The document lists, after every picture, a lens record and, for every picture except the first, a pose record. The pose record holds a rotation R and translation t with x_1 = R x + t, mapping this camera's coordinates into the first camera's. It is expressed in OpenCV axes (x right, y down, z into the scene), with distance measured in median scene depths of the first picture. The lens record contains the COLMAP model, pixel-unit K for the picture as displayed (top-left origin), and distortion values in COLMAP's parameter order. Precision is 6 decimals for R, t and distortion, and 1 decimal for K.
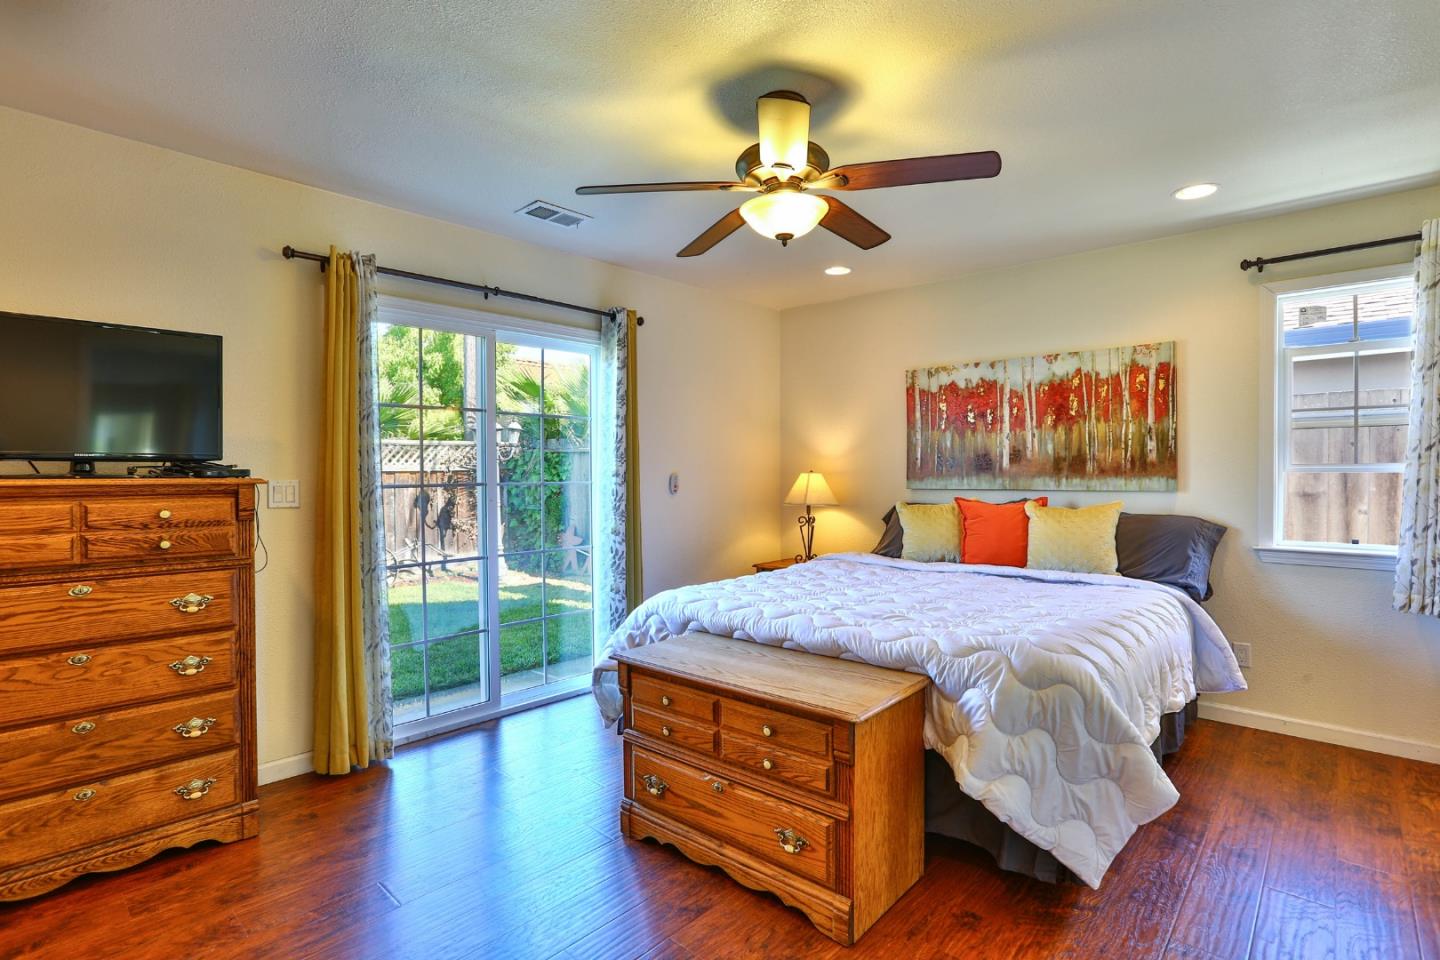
lens RADIAL K [[692.1, 0, 725.0], [0, 692.1, 477.1], [0, 0, 1]] dist [-0.061057, 0.023787]
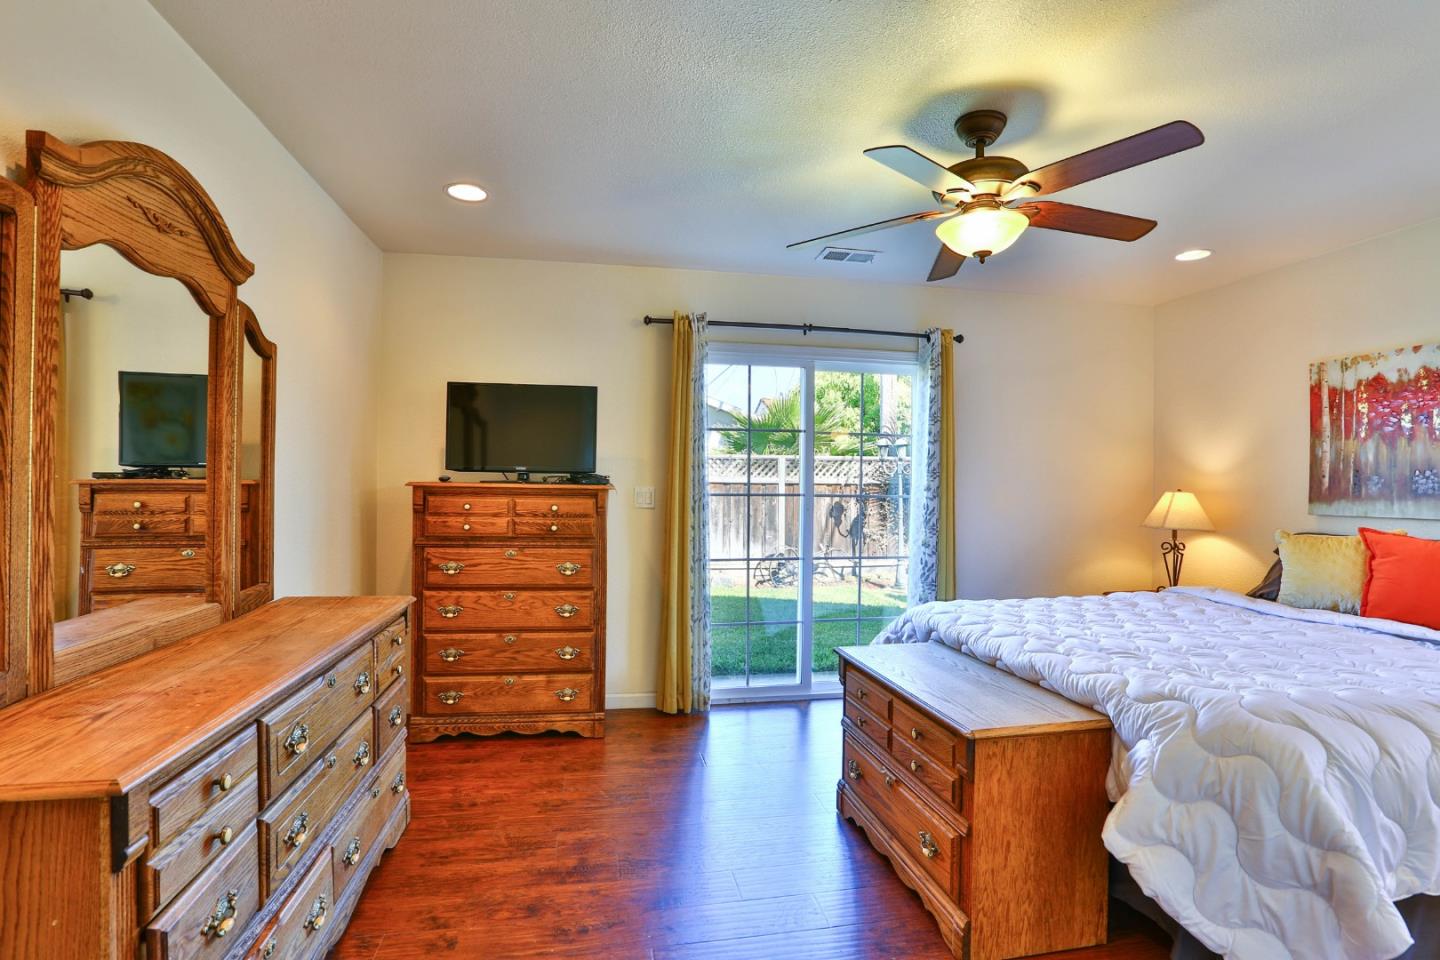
lens RADIAL K [[692.1, 0, 725.0], [0, 692.1, 477.1], [0, 0, 1]] dist [-0.061057, 0.023787]
pose [[0.799798, 0.009587, -0.600193, 0.390436], [-0.022030, 0.999668, -0.013389, -0.001998], [0.599865, 0.023931, 0.799743, -0.016441]]
